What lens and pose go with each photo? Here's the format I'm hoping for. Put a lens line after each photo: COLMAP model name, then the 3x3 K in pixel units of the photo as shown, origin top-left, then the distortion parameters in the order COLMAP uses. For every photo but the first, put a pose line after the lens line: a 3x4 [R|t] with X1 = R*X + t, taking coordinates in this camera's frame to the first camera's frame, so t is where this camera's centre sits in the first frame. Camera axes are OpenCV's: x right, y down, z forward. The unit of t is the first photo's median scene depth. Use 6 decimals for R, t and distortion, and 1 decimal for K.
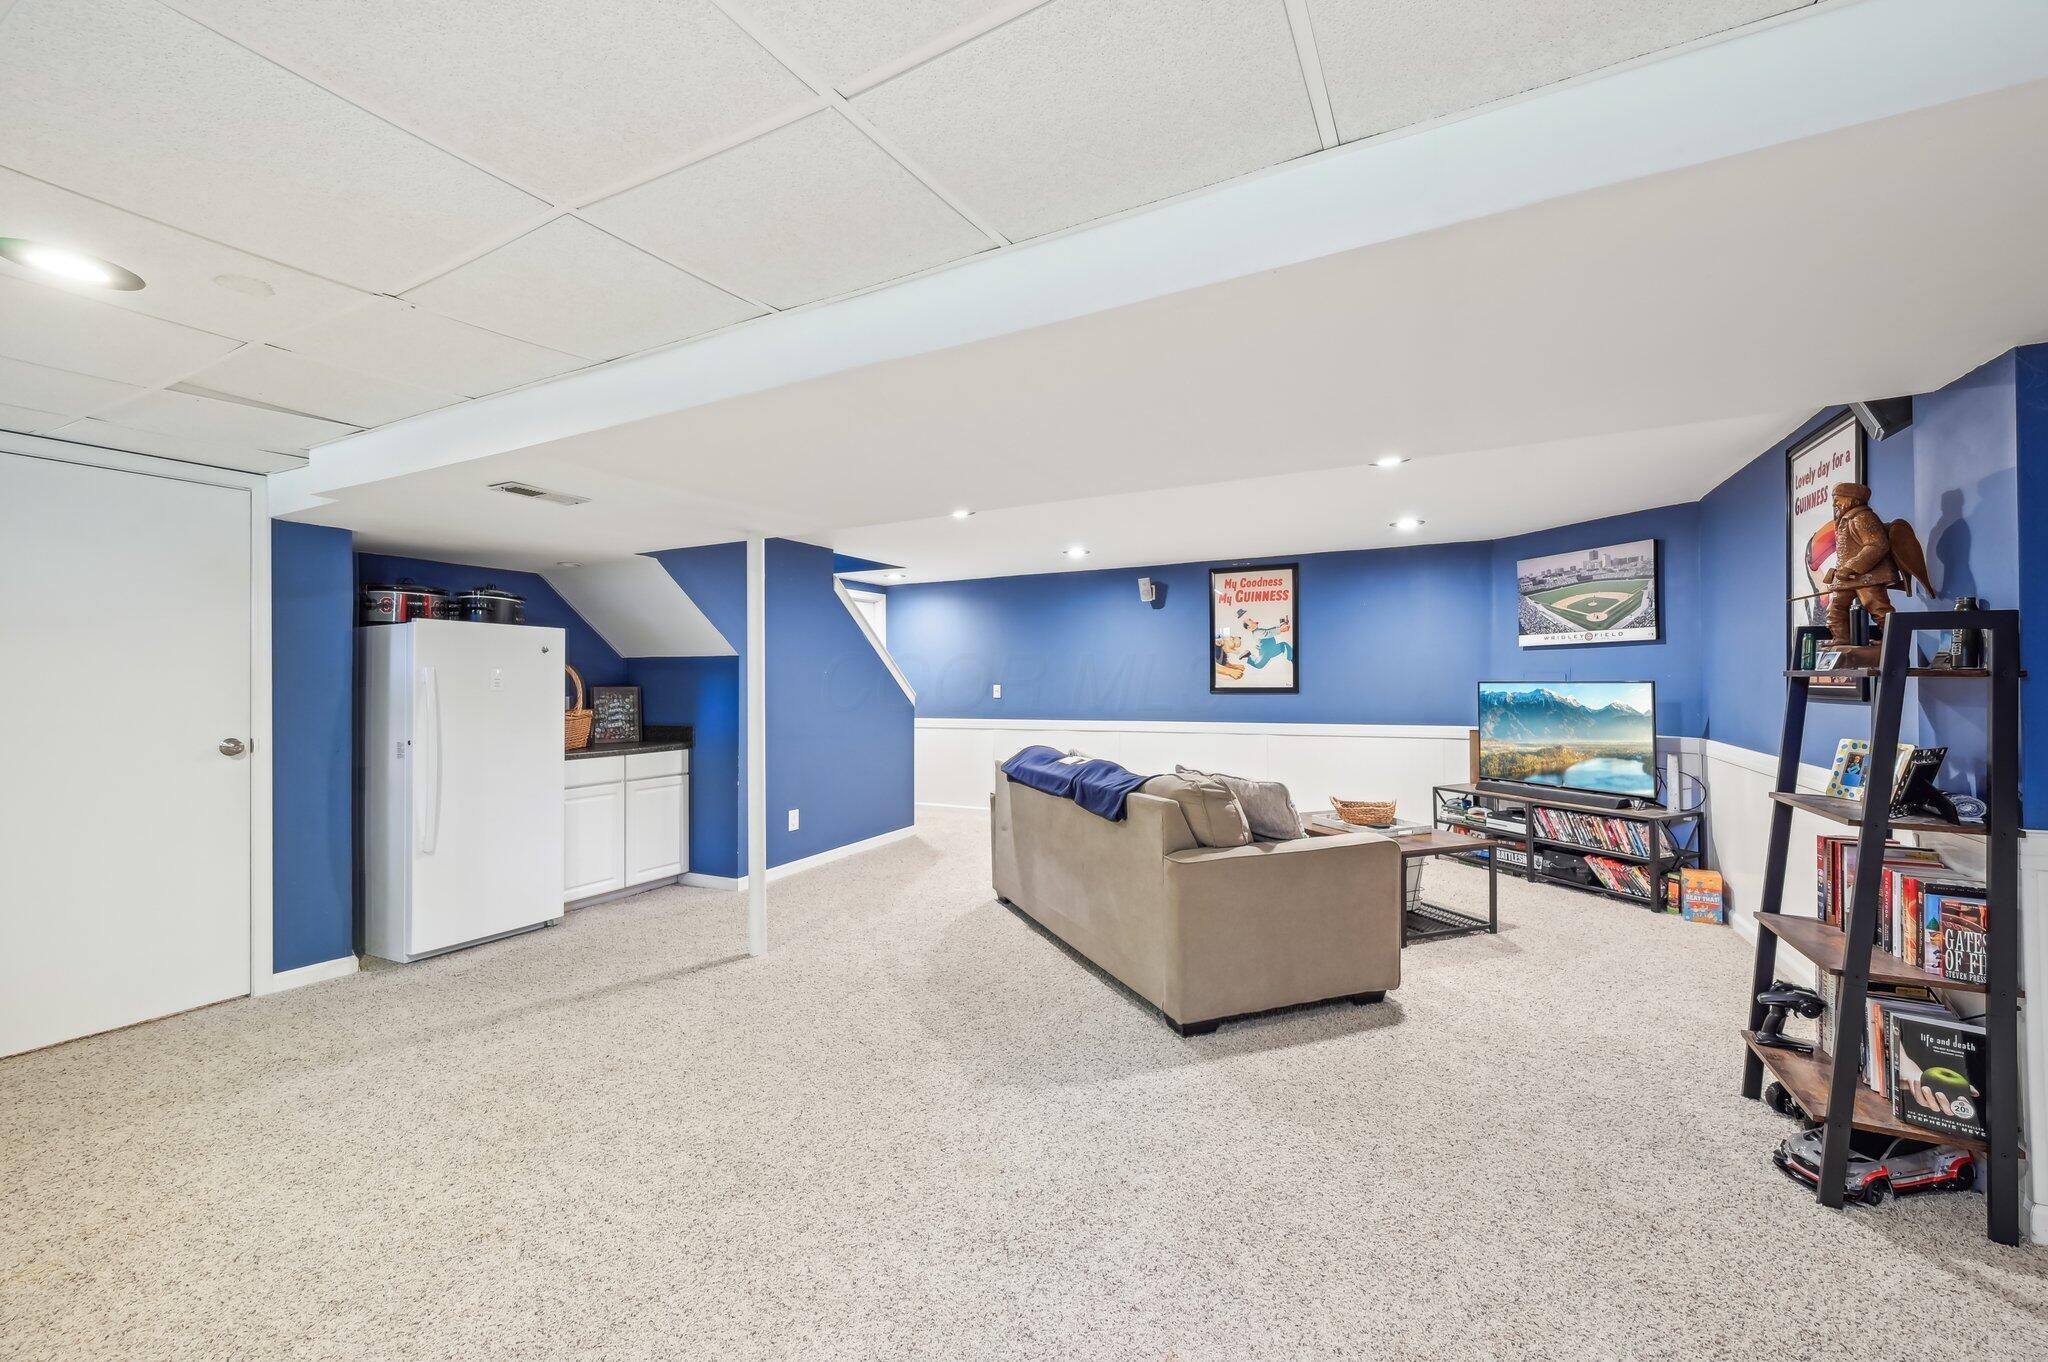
lens RADIAL K [[815.8, 0, 1022.4], [0, 815.8, 674.0], [0, 0, 1]] dist [0.000149, 0.000038]
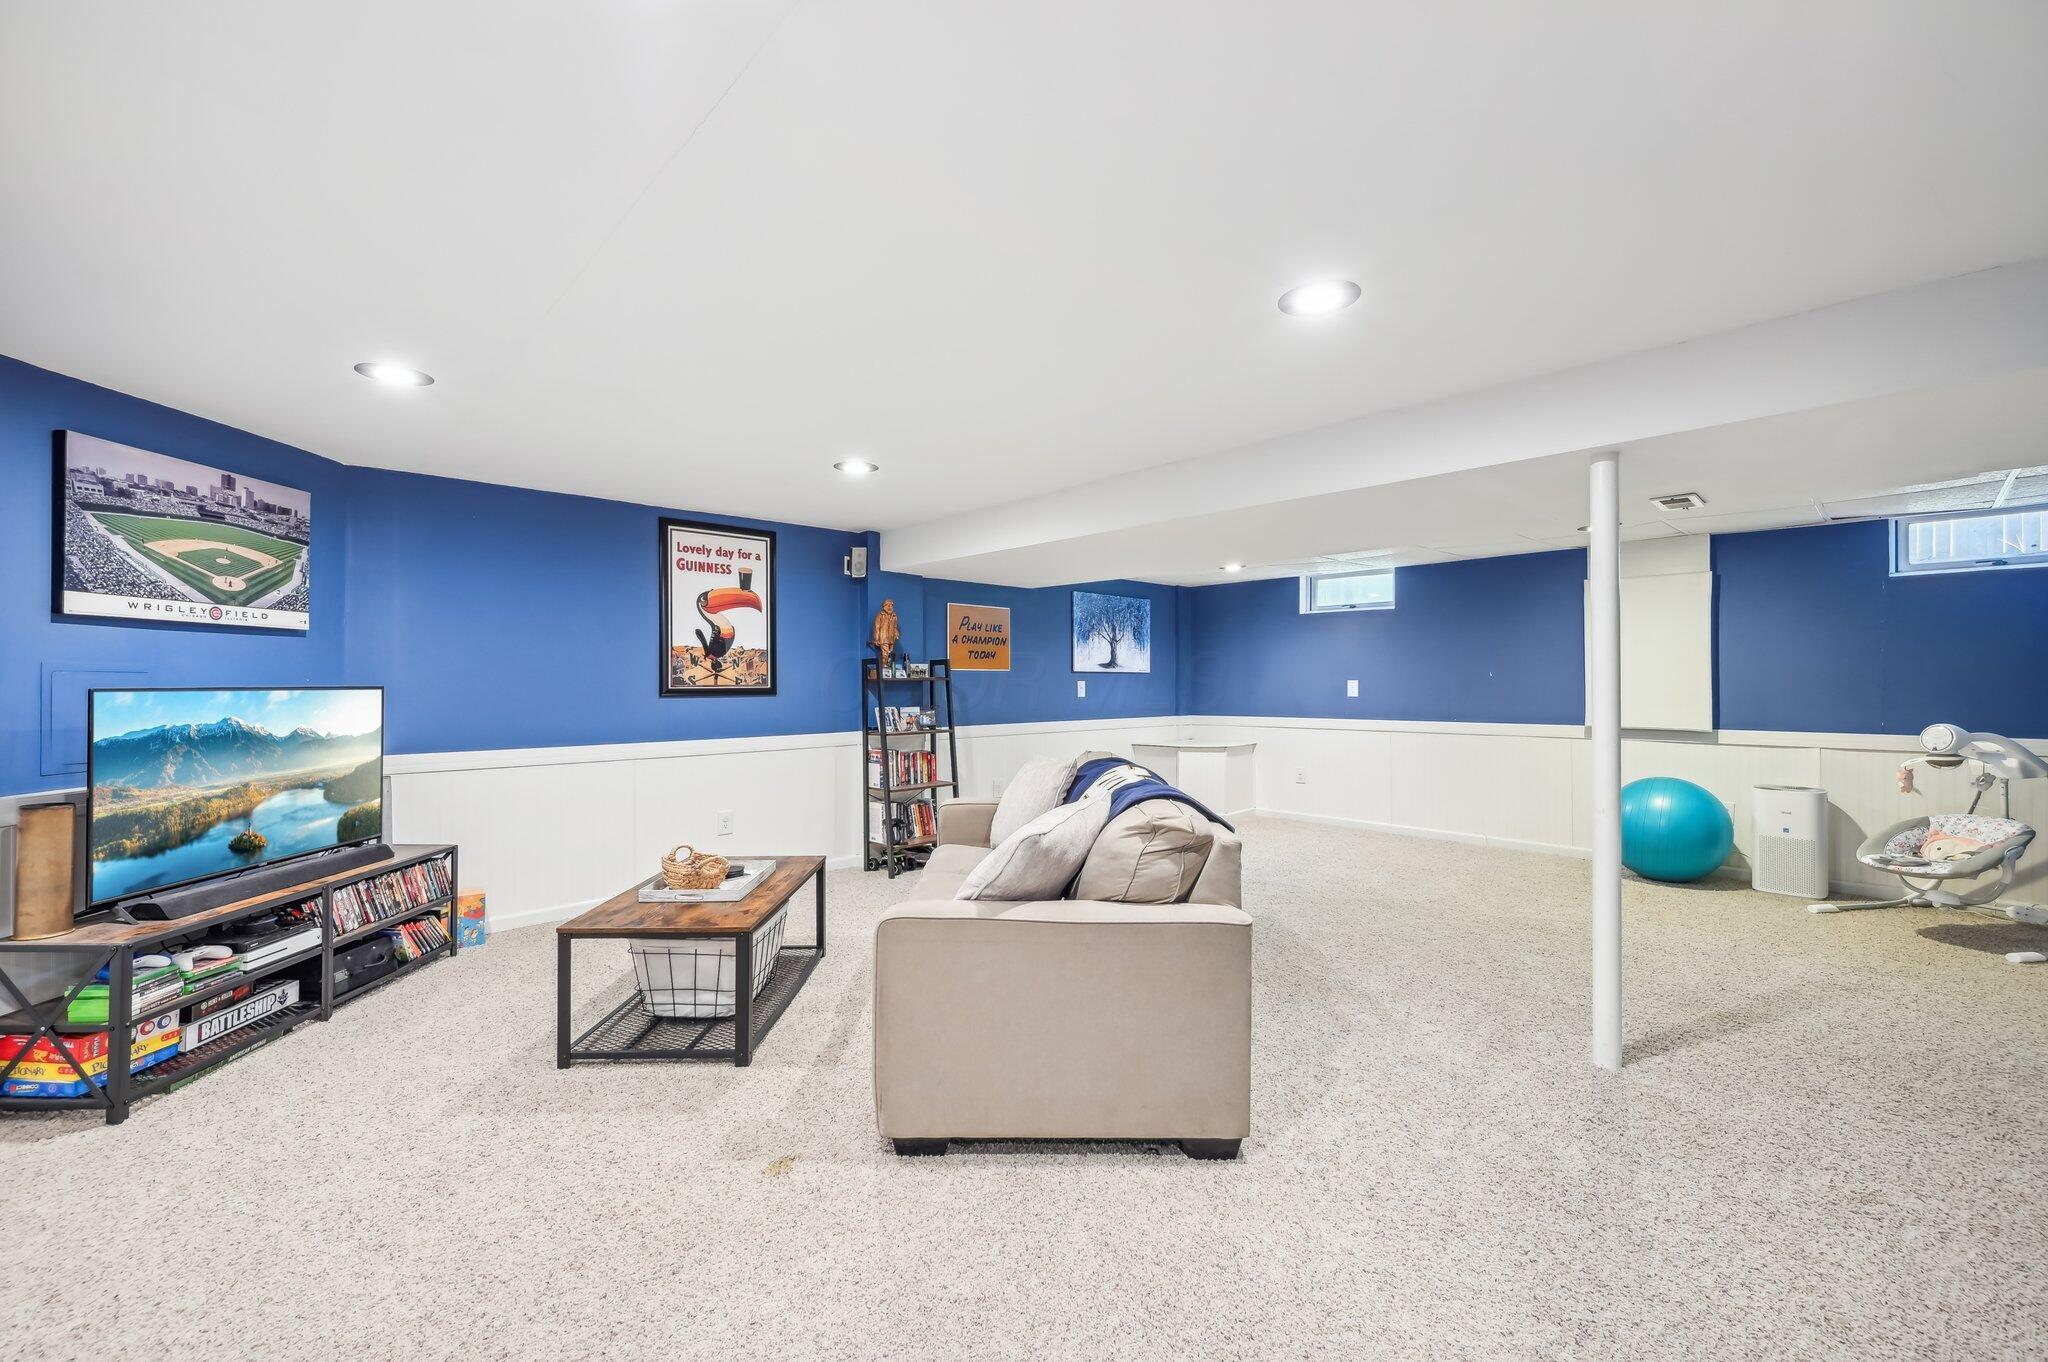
lens RADIAL K [[815.8, 0, 1022.9], [0, 815.8, 683.6], [0, 0, 1]] dist [0.000149, 0.000038]
pose [[-0.941048, 0.006671, 0.338208, -0.067488], [0.004144, 0.999958, -0.008193, 0.013246], [-0.338249, -0.006308, -0.941036, 1.374497]]
